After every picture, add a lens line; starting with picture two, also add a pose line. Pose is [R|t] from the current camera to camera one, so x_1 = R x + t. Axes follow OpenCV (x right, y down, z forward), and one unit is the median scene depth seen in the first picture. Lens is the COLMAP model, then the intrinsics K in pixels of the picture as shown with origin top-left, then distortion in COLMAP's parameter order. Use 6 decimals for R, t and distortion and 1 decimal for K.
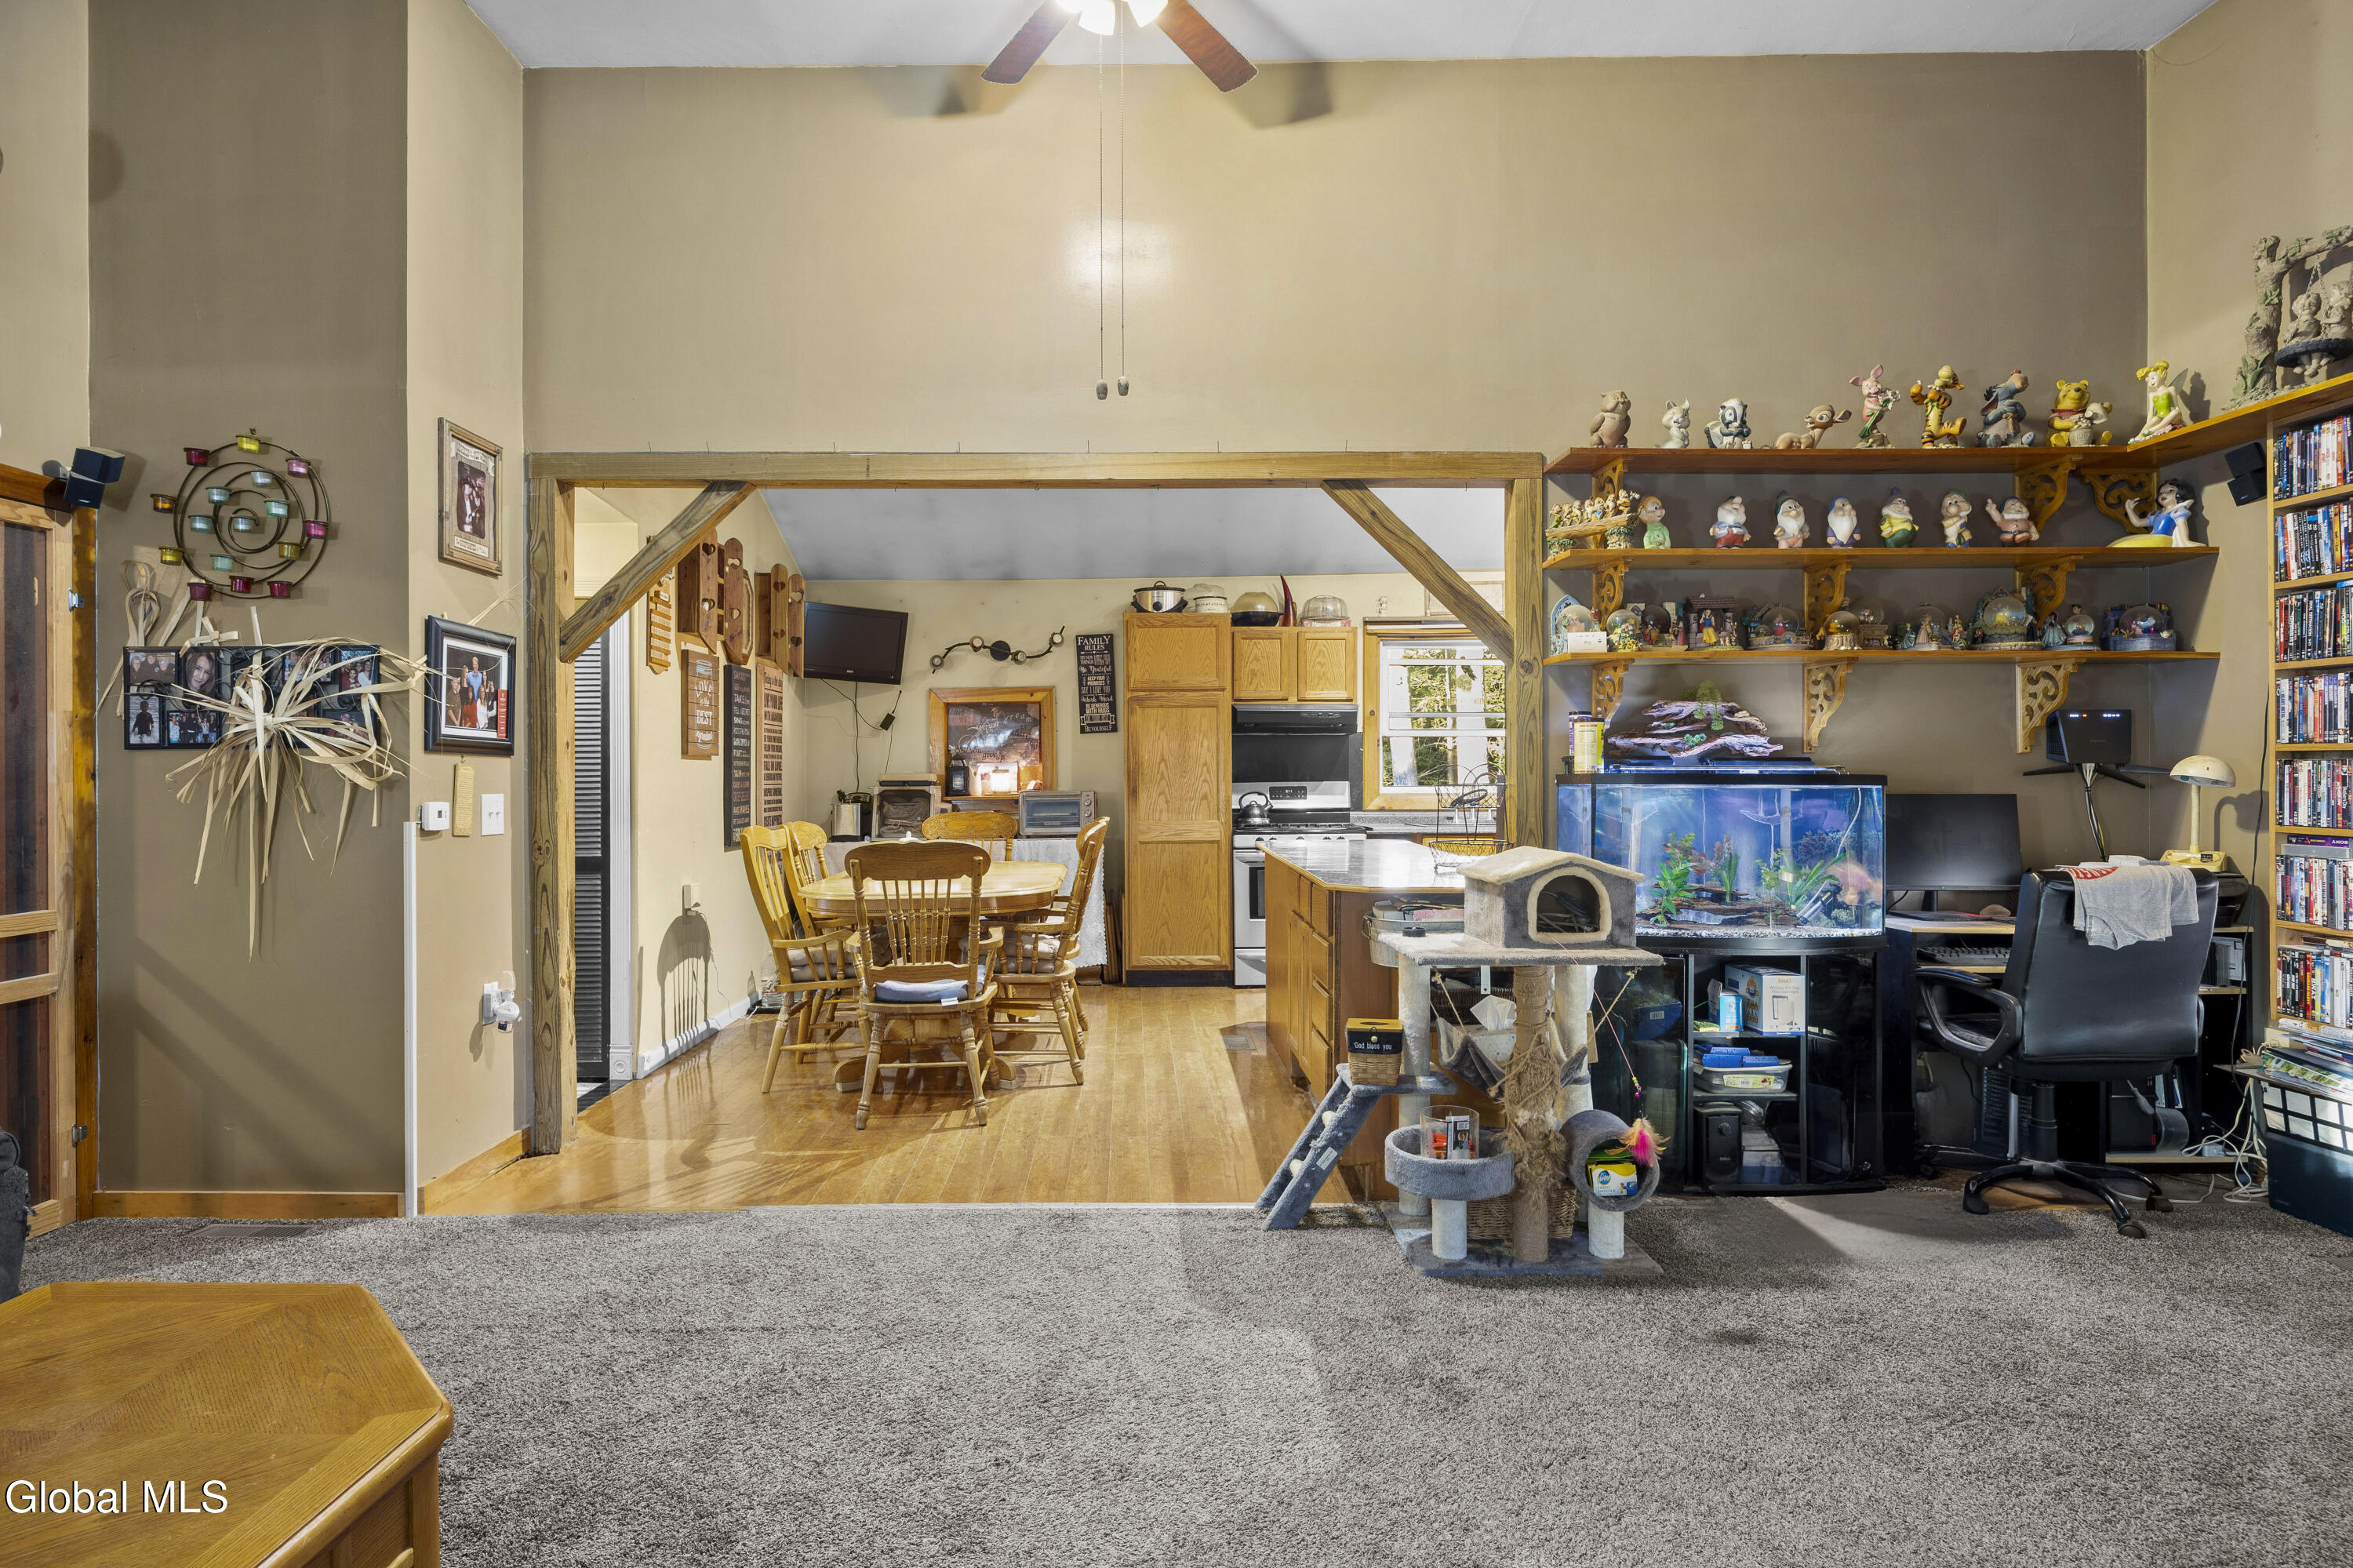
lens RADIAL K [[1256.6, 0, 1131.0], [0, 1256.6, 774.9], [0, 0, 1]] dist [-0.003630, 0.001525]
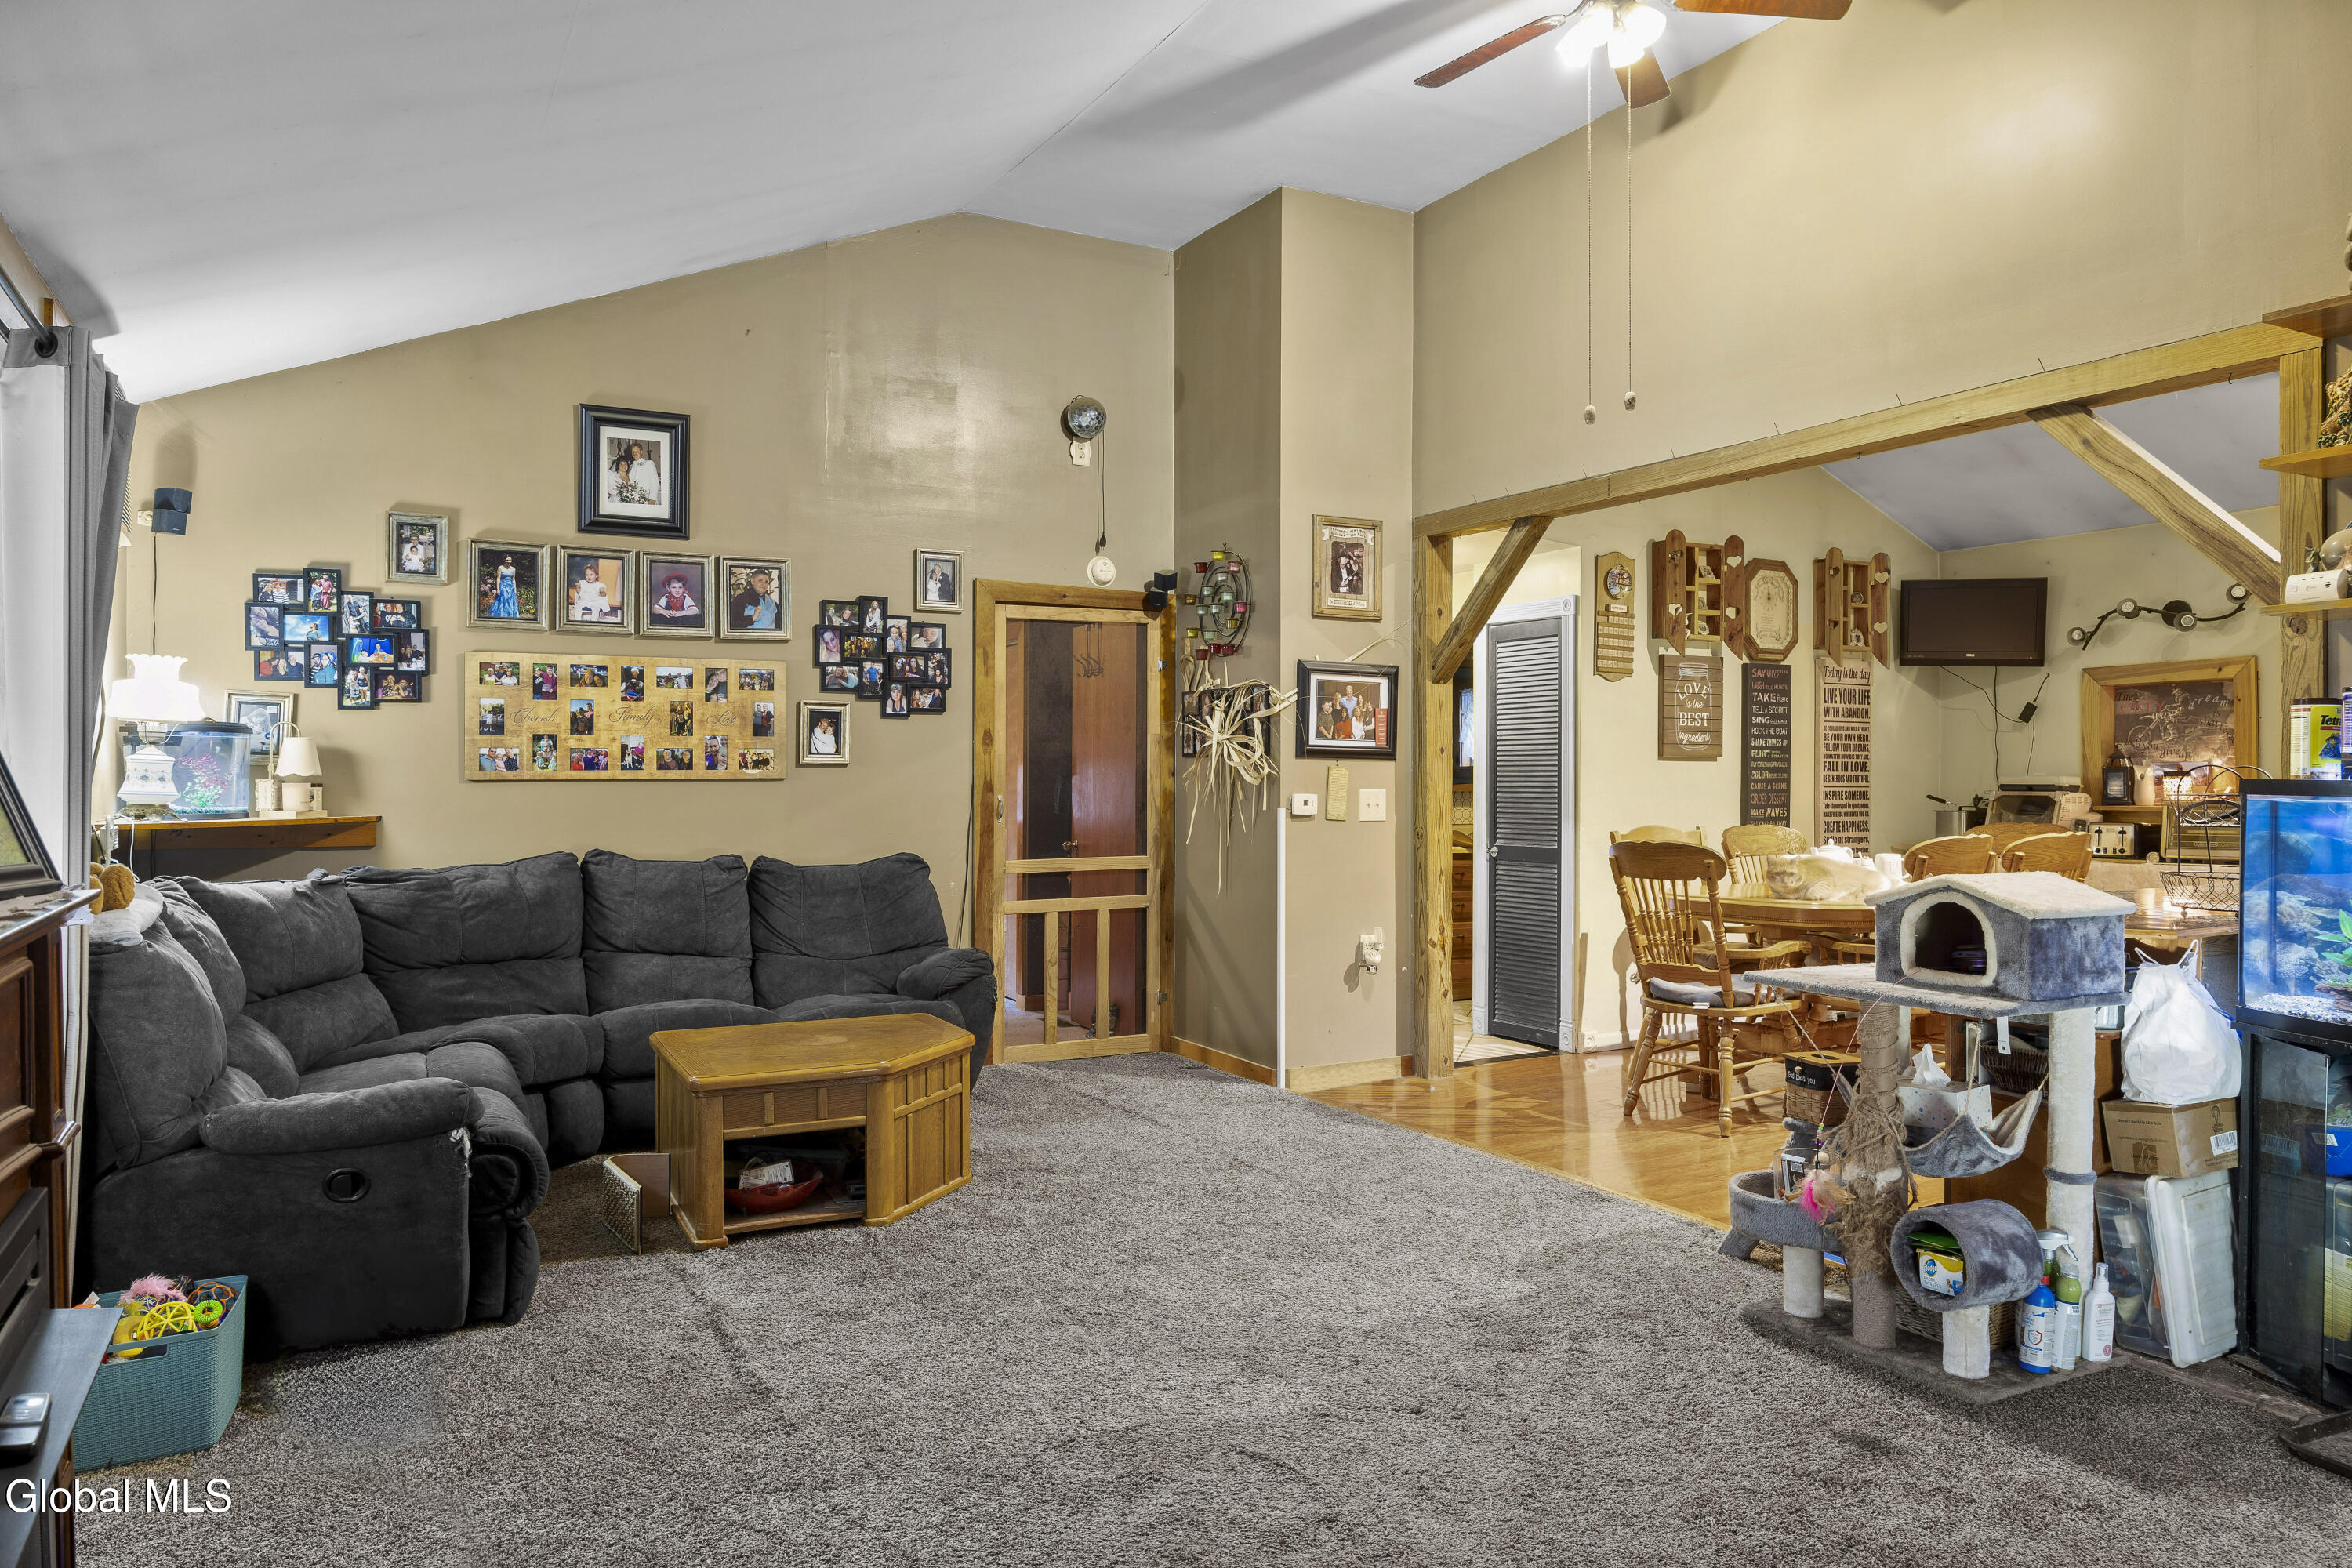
lens RADIAL K [[1533.2, 0, 1173.6], [0, 1533.2, 767.3], [0, 0, 1]] dist [-0.004965, 0.000474]
pose [[0.479670, -0.000366, -0.877449, 0.788215], [-0.004788, 0.999984, -0.003035, -0.002007], [0.877436, 0.005657, 0.479661, 0.060713]]
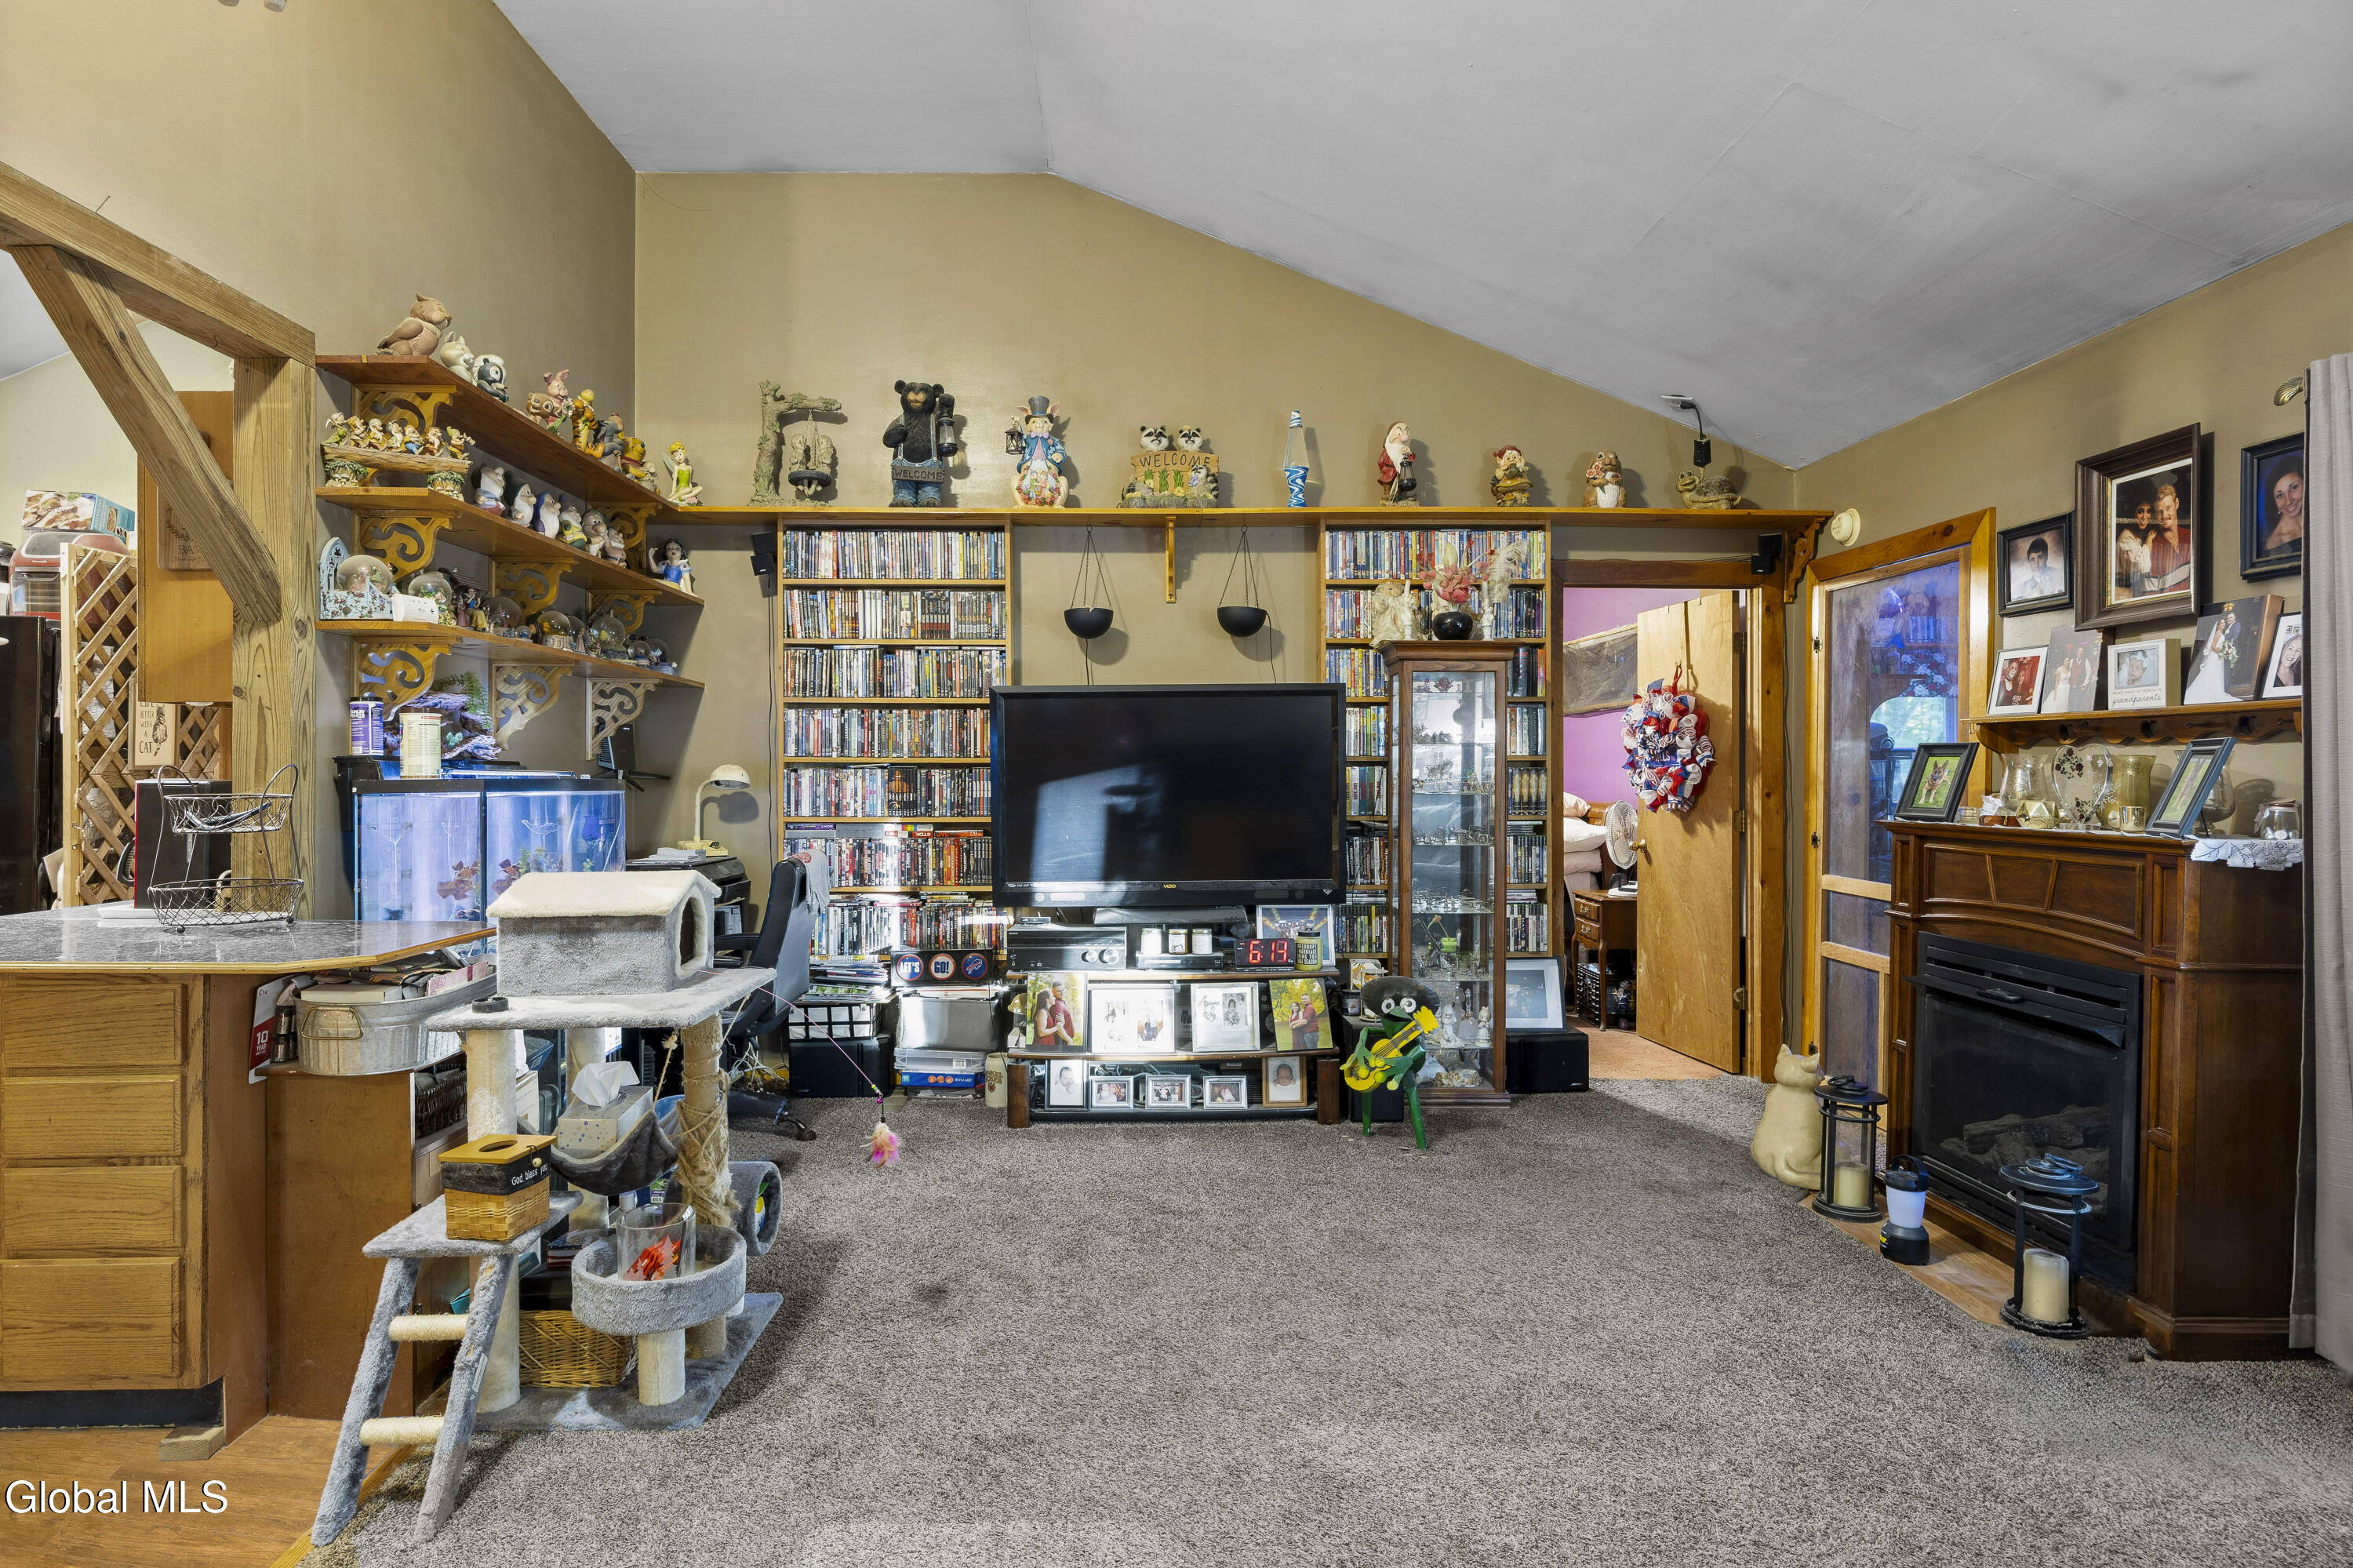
lens RADIAL K [[1283.0, 0, 1164.8], [0, 1283.0, 767.5], [0, 0, 1]] dist [-0.005849, -0.000586]
pose [[-0.027116, 0.007559, 0.999604, -0.434989], [0.002393, 0.999969, -0.007497, -0.001708], [-0.999629, 0.002189, -0.027133, 0.558696]]
